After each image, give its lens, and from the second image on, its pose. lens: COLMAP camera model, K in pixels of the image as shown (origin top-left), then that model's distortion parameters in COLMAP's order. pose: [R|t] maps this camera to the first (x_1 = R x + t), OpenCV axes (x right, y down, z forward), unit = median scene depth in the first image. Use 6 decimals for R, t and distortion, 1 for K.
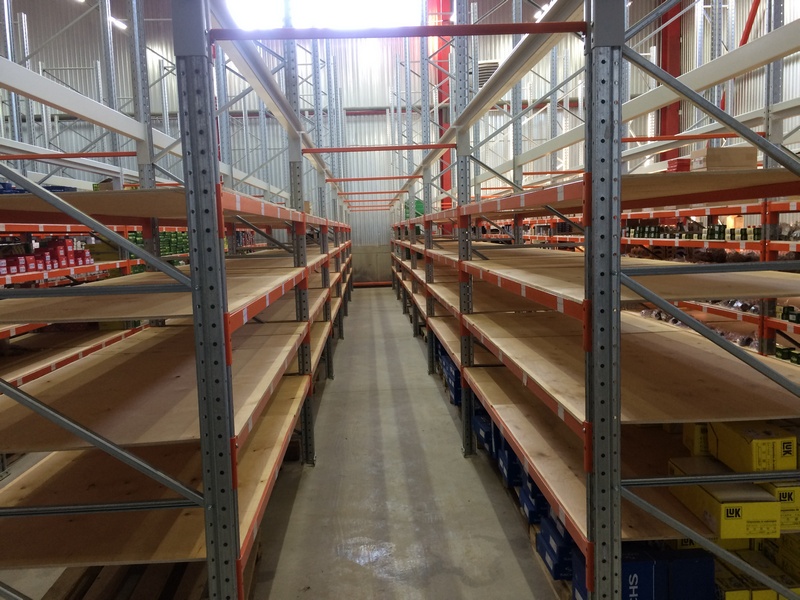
lens RADIAL K [[693.9, 0, 400.0], [0, 693.9, 300.0], [0, 0, 1]] dist [0.092074, -0.140352]
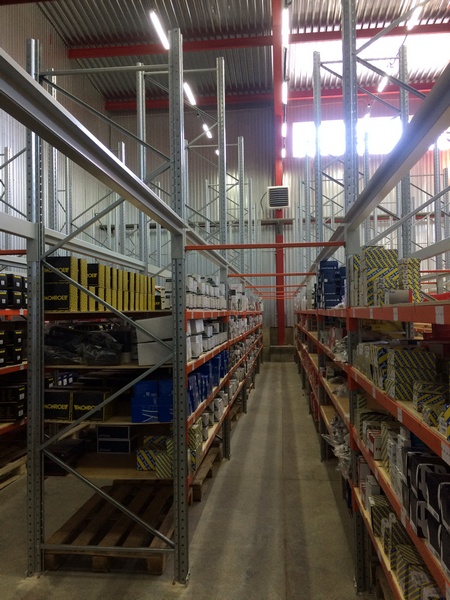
lens RADIAL K [[520.4, 0, 225.0], [0, 520.4, 300.0], [0, 0, 1]] dist [0.092074, -0.140352]
pose [[0.988054, 0.011977, -0.153639, 0.017188], [-0.030259, 0.992646, -0.117212, -0.036003], [0.151105, 0.120460, 0.981151, 0.187872]]
